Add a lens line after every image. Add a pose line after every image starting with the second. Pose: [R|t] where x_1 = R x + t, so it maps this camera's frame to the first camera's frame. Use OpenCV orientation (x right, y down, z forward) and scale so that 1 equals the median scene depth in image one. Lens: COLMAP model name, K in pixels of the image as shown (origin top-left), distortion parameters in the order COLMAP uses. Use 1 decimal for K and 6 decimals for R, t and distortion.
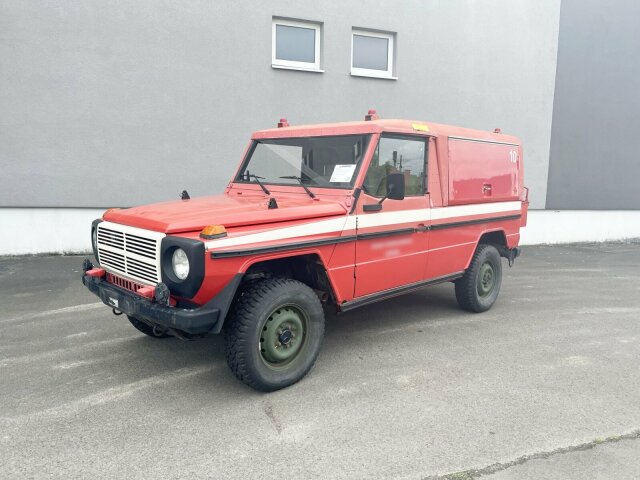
lens RADIAL K [[482.5, 0, 324.3], [0, 482.5, 238.3], [0, 0, 1]] dist [0.069189, -0.106319]
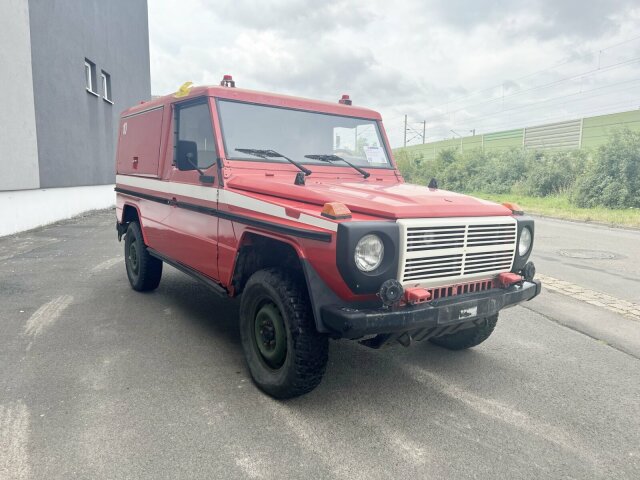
lens RADIAL K [[482.5, 0, 324.3], [0, 482.5, 238.3], [0, 0, 1]] dist [0.069189, -0.106319]
pose [[0.177023, -0.142436, 0.973845, -1.052638], [0.092909, 0.987472, 0.127541, -0.097940], [-0.979812, 0.067902, 0.188039, 0.913101]]
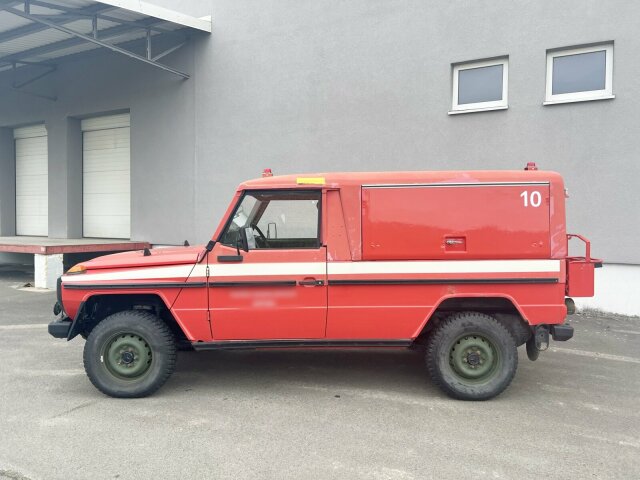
lens RADIAL K [[478.0, 0, 330.6], [0, 478.0, 250.7], [0, 0, 1]] dist [0.005860, -0.003735]
pose [[0.697256, 0.025730, -0.716361, 0.990987], [-0.074695, 0.996523, -0.036910, -0.056498], [0.712920, 0.079244, 0.696753, 0.411290]]
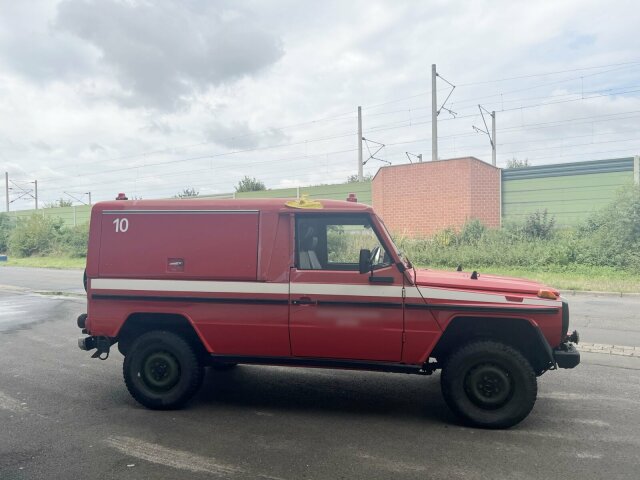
lens RADIAL K [[482.5, 0, 324.3], [0, 482.5, 238.3], [0, 0, 1]] dist [0.069189, -0.106319]
pose [[-0.575584, -0.015522, 0.817596, -1.023326], [0.088771, 0.992725, 0.081341, -0.302842], [-0.812910, 0.119397, -0.570018, 1.996536]]
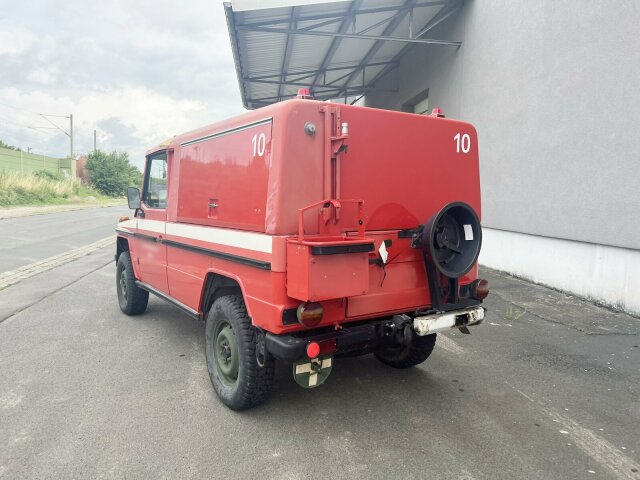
lens RADIAL K [[480.2, 0, 327.1], [0, 480.2, 241.0], [0, 0, 1]] dist [0.064430, -0.082826]
pose [[-0.191915, 0.063192, -0.979375, 1.249406], [-0.137608, 0.986334, 0.090606, -0.176713], [0.971716, 0.152159, -0.180597, 1.685607]]
